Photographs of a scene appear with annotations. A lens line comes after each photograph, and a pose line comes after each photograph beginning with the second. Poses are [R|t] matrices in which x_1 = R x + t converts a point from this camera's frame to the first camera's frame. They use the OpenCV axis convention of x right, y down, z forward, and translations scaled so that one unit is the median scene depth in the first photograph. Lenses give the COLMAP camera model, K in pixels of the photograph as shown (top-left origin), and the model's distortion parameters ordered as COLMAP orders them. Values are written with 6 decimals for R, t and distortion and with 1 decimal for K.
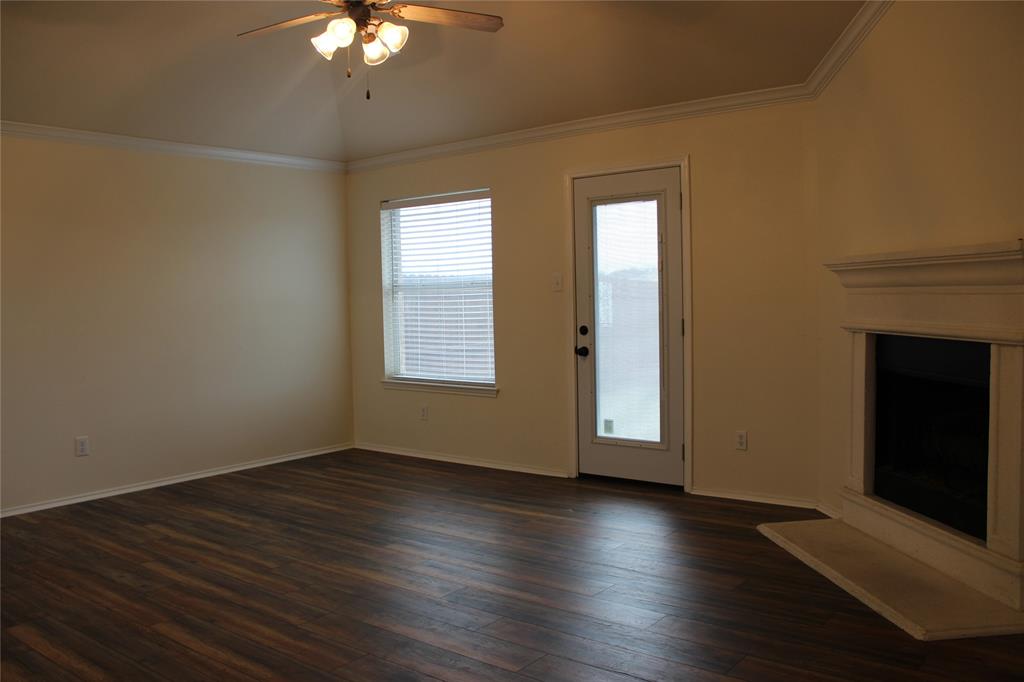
lens RADIAL K [[872.3, 0, 512.0], [0, 872.3, 341.0], [0, 0, 1]] dist [-0.149388, 0.142308]
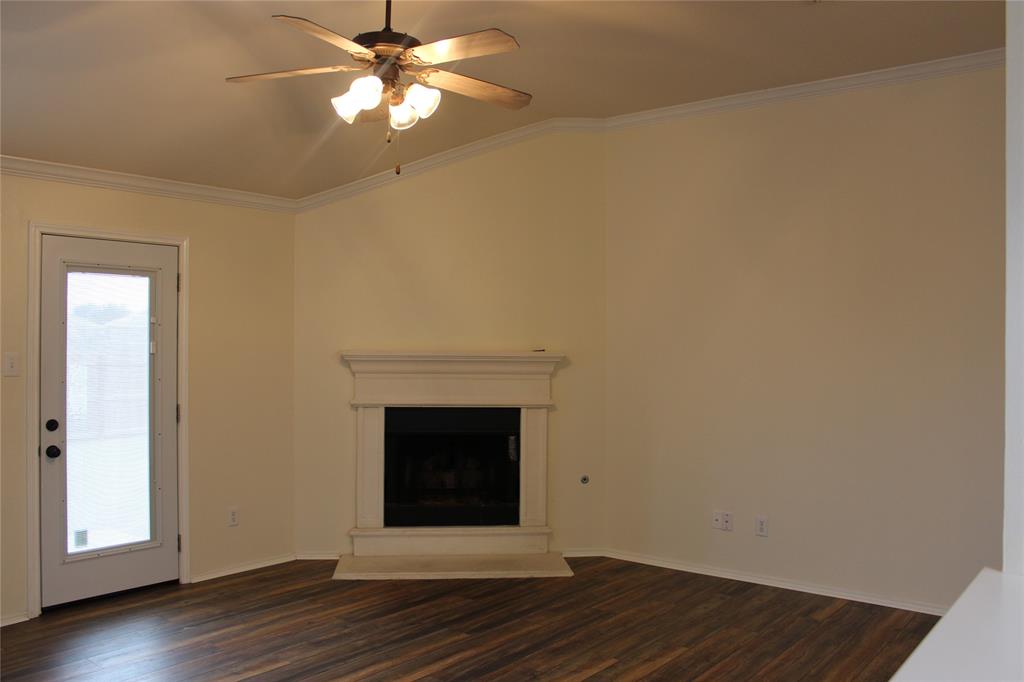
lens RADIAL K [[872.3, 0, 512.0], [0, 872.3, 341.0], [0, 0, 1]] dist [-0.149388, 0.142308]
pose [[-0.007206, 0.025714, 0.999643, -0.751445], [0.044237, 0.998699, -0.025371, -0.054911], [-0.998995, 0.044038, -0.008335, 0.628869]]
